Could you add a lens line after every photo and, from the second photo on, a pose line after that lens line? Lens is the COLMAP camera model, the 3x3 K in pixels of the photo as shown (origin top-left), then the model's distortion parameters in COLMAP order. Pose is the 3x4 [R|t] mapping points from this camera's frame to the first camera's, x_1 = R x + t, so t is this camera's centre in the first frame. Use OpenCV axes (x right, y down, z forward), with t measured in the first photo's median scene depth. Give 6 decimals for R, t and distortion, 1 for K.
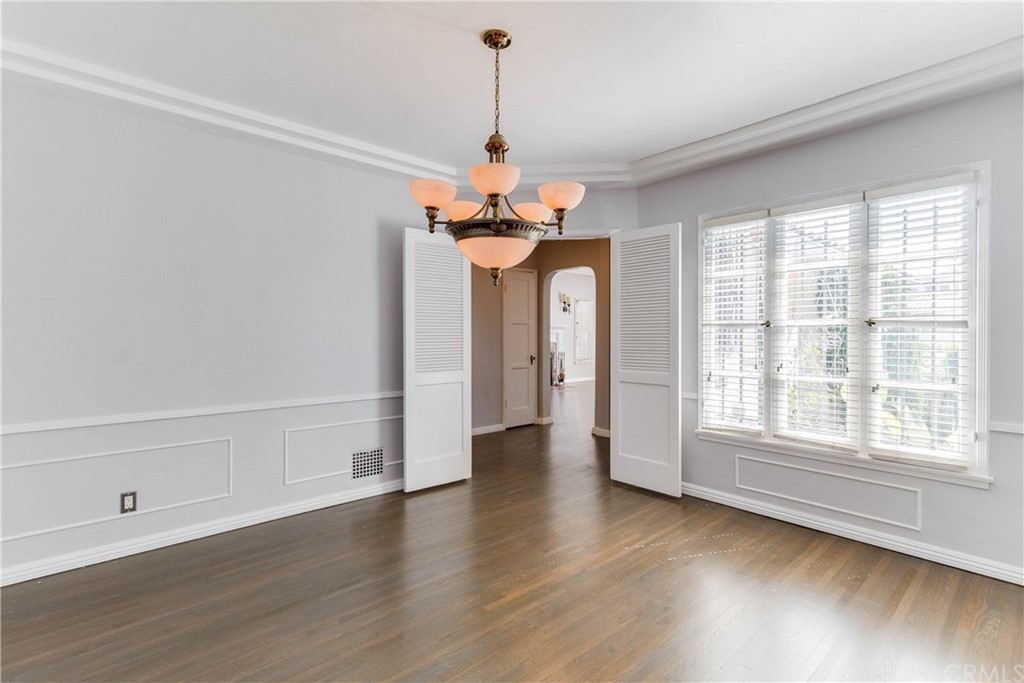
lens RADIAL K [[478.1, 0, 511.5], [0, 478.1, 334.8], [0, 0, 1]] dist [0.000311, 0.000005]
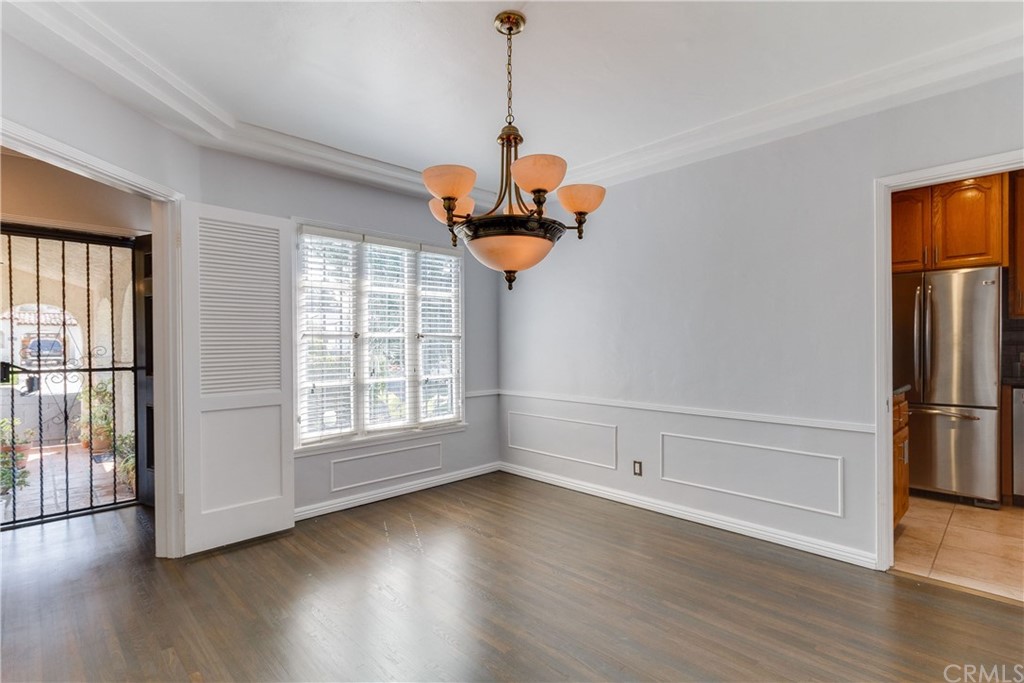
lens RADIAL K [[487.0, 0, 512.3], [0, 487.0, 345.2], [0, 0, 1]] dist [0.000684, 0.000172]
pose [[-0.054451, -0.003354, 0.998511, -0.700009], [0.006613, 0.999971, 0.003719, -0.001693], [-0.998495, 0.006806, -0.054428, 0.769266]]
